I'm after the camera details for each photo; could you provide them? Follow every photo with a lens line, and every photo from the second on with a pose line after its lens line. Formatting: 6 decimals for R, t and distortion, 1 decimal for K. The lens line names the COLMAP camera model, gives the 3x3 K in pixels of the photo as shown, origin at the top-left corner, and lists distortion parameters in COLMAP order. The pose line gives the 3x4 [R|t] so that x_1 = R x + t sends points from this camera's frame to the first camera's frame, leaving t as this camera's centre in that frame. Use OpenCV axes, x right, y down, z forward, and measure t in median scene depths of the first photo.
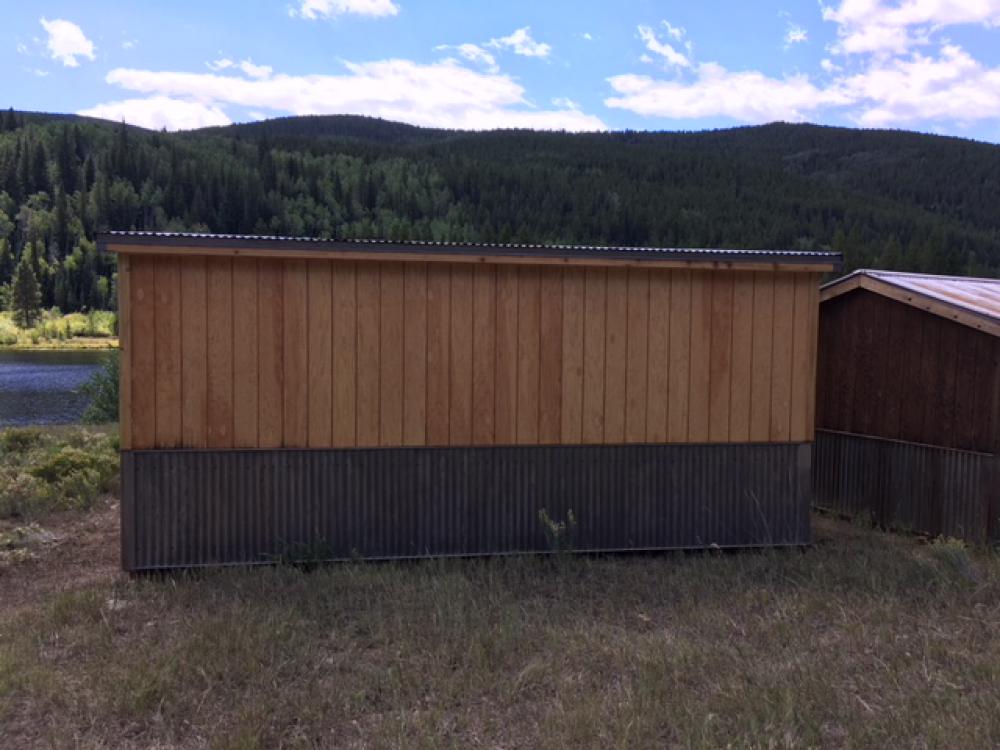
lens RADIAL K [[865.8, 0, 512.6], [0, 865.8, 377.5], [0, 0, 1]] dist [0.092440, -0.122114]
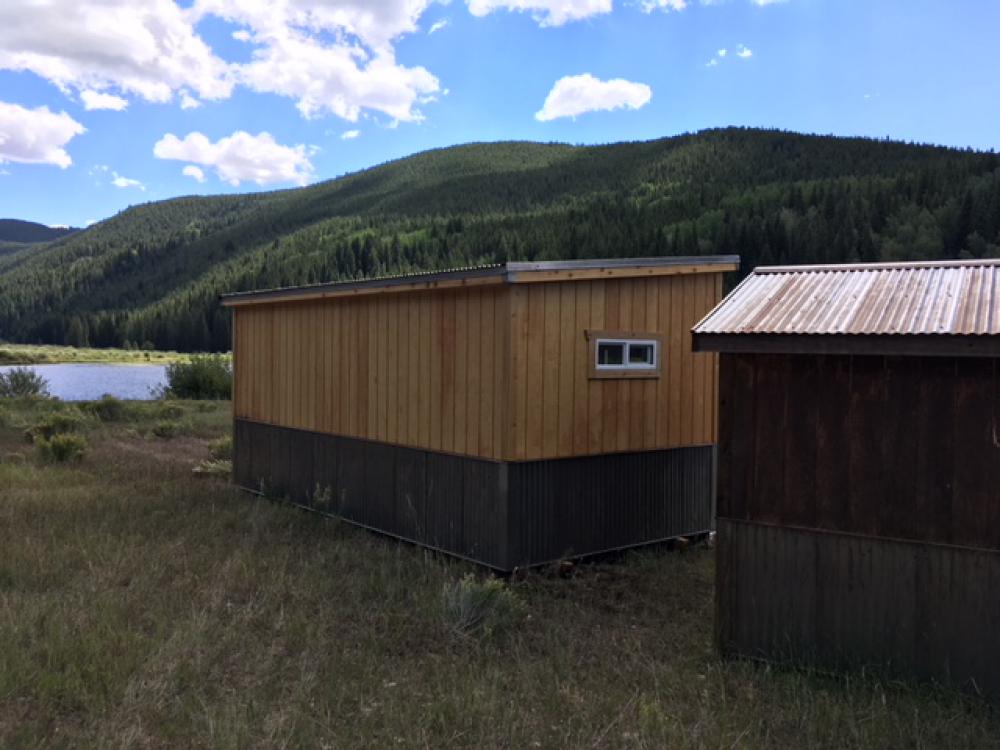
lens RADIAL K [[865.8, 0, 512.6], [0, 865.8, 377.5], [0, 0, 1]] dist [0.092440, -0.122114]
pose [[0.492401, 0.019713, -0.870145, 1.227989], [-0.049575, 0.998756, -0.005427, -0.014532], [0.868955, 0.045810, 0.492766, 0.568102]]
